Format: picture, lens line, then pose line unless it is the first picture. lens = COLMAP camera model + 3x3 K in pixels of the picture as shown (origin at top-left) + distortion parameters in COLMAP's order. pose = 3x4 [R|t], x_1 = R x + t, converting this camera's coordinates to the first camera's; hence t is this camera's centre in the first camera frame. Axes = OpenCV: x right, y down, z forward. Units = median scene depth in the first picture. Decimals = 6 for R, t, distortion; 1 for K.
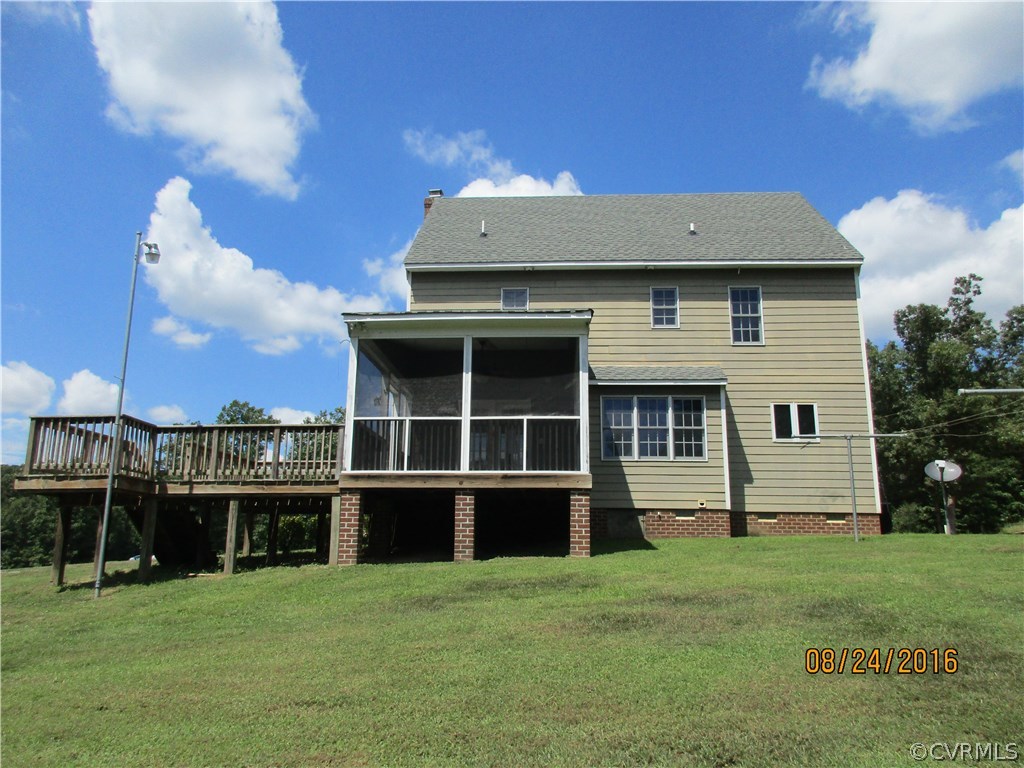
lens RADIAL K [[785.5, 0, 512.0], [0, 785.5, 384.0], [0, 0, 1]] dist [0.000334, 0.000154]
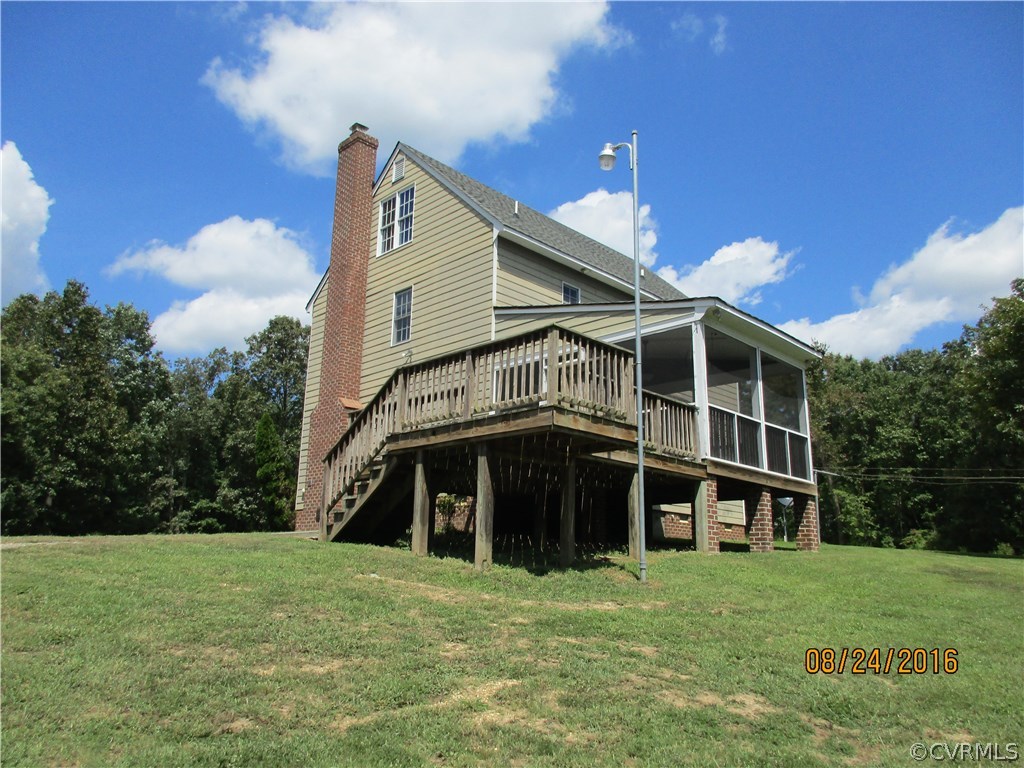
lens RADIAL K [[768.8, 0, 515.8], [0, 768.8, 387.6], [0, 0, 1]] dist [0.002739, 0.001301]
pose [[0.682426, 0.190132, 0.705793, -0.782107], [-0.191604, 0.978345, -0.078293, 0.108368], [-0.705395, -0.081803, 0.704078, 0.366738]]
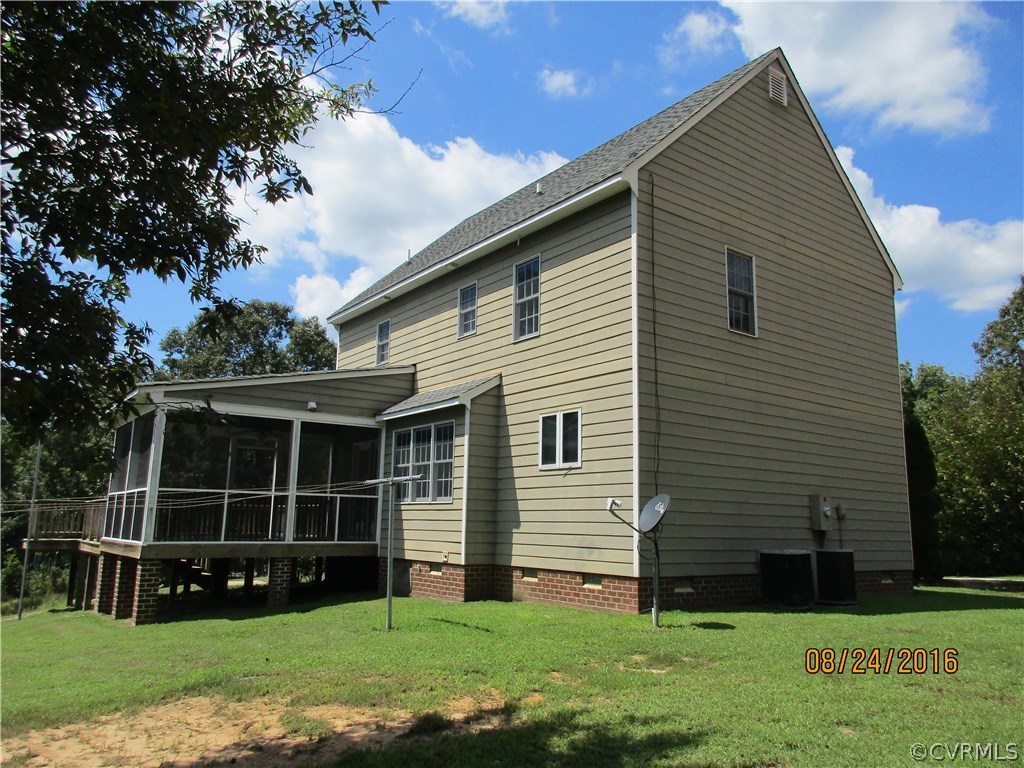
lens RADIAL K [[768.8, 0, 515.8], [0, 768.8, 387.6], [0, 0, 1]] dist [0.002739, 0.001301]
pose [[0.637780, -0.138105, -0.757735, 0.878794], [0.165067, 0.985443, -0.040672, 0.024779], [0.752322, -0.099137, 0.651293, 0.538599]]
